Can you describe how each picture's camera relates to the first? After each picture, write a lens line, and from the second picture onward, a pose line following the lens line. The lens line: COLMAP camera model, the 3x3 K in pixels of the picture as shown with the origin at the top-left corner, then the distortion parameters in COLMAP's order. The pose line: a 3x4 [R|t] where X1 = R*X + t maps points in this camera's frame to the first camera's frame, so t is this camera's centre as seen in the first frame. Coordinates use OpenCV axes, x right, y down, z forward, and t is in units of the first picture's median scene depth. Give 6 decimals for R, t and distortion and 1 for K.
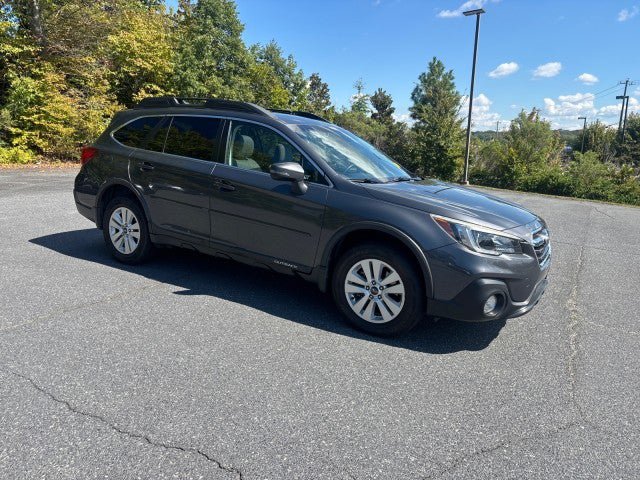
lens RADIAL K [[484.0, 0, 316.3], [0, 484.0, 237.8], [0, 0, 1]] dist [0.054071, -0.057562]
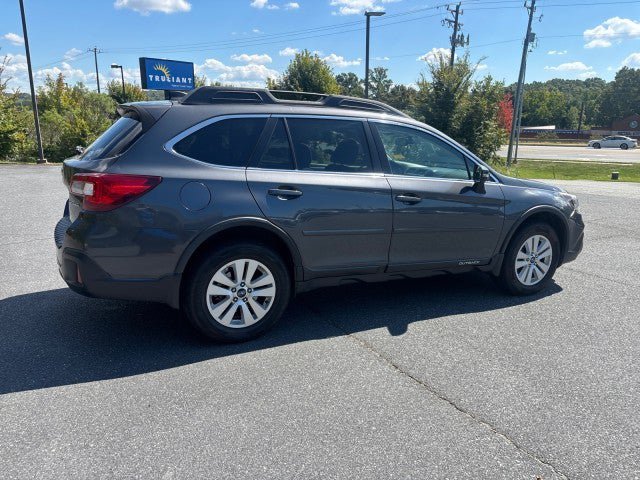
lens RADIAL K [[484.0, 0, 316.3], [0, 484.0, 237.8], [0, 0, 1]] dist [0.054071, -0.057562]
pose [[0.531411, -0.228400, 0.815743, -0.177129], [0.170842, 0.972076, 0.160878, -0.036407], [-0.829708, 0.053871, 0.555592, 0.112511]]
